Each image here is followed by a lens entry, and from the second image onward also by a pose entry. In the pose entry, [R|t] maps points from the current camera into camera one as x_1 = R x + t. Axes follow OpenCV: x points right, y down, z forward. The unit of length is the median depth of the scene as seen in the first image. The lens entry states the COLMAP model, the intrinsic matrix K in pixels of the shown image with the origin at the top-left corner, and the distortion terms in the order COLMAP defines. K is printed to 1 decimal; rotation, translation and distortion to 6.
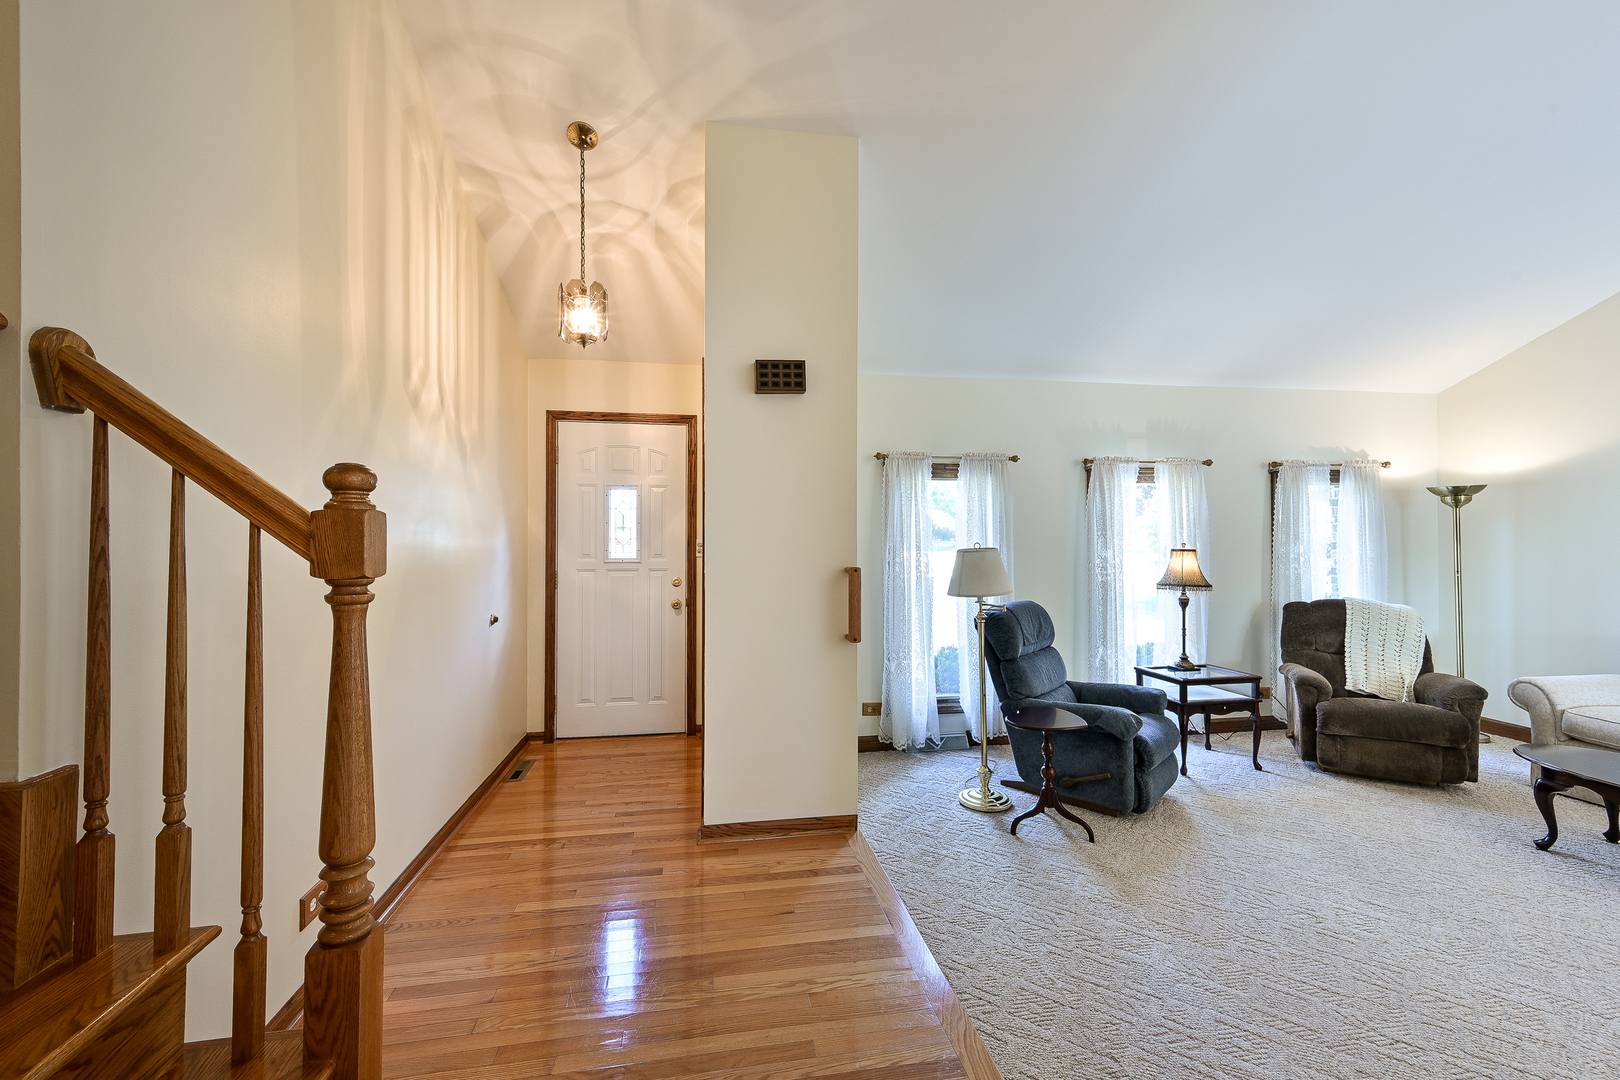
lens RADIAL K [[636.0, 0, 796.7], [0, 636.0, 533.9], [0, 0, 1]] dist [0.006941, 0.000954]
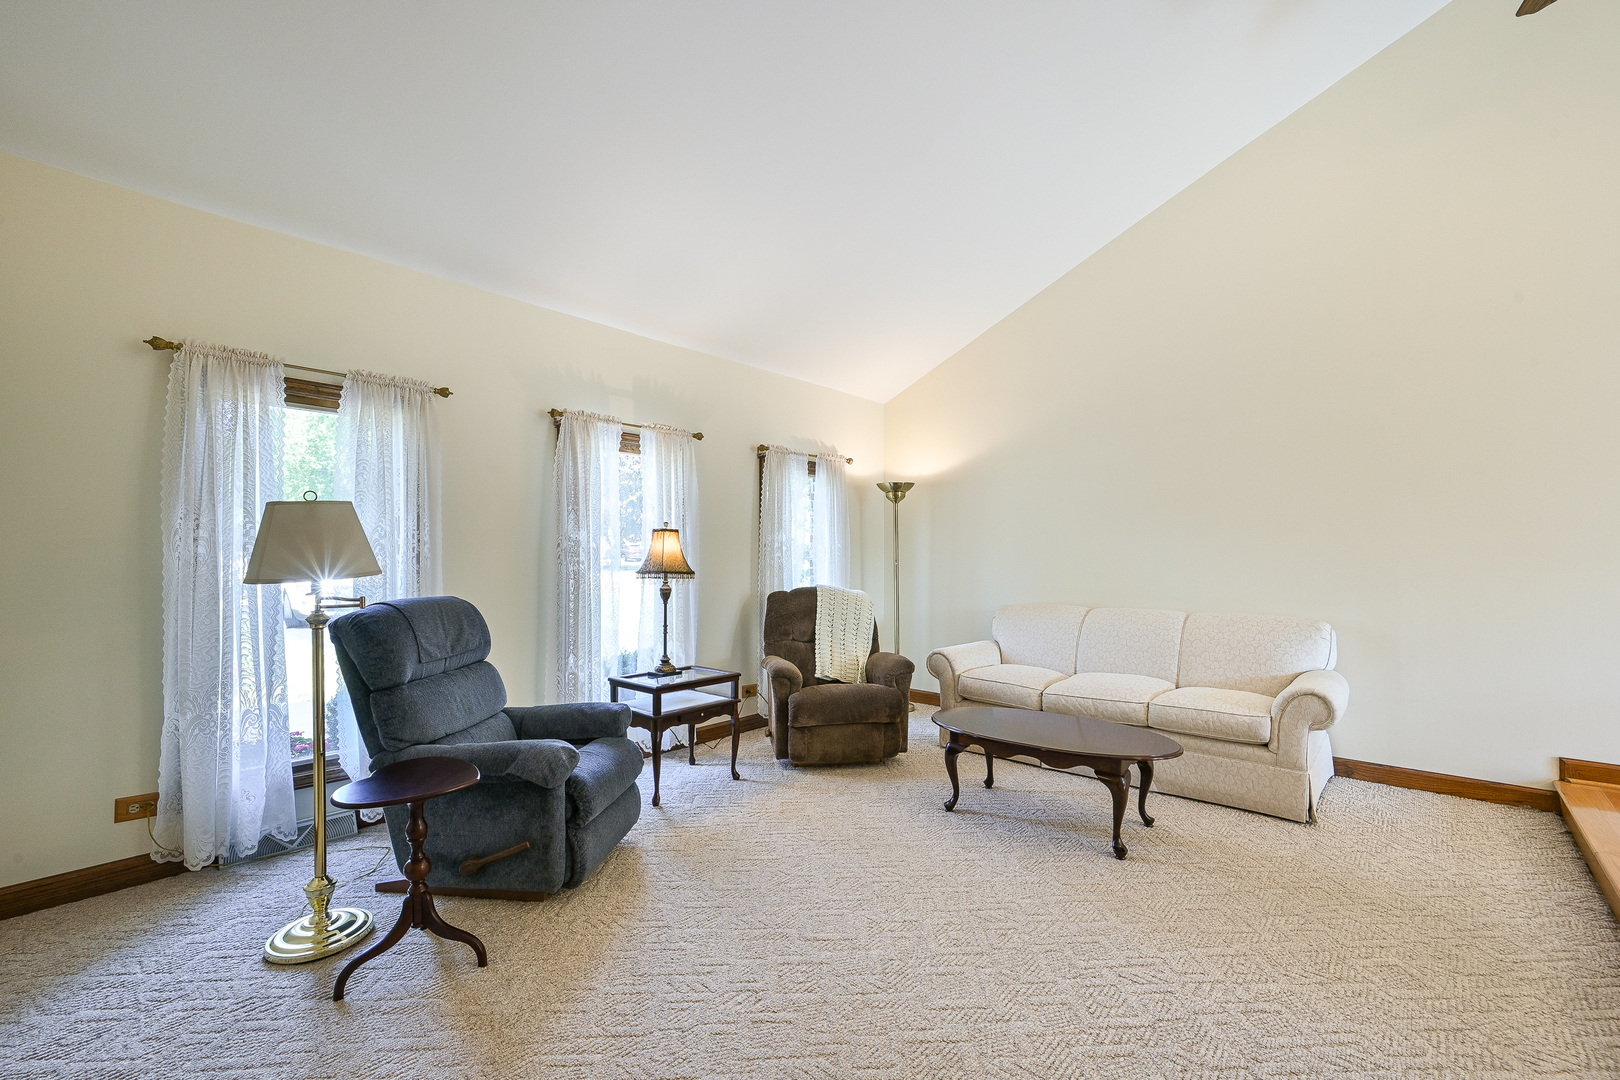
lens RADIAL K [[636.0, 0, 786.1], [0, 636.0, 562.9], [0, 0, 1]] dist [0.006941, 0.000954]
pose [[0.809234, 0.000312, 0.587487, 0.263447], [-0.004873, 0.999969, 0.006181, 0.065656], [-0.587467, -0.007865, 0.809210, 0.253190]]
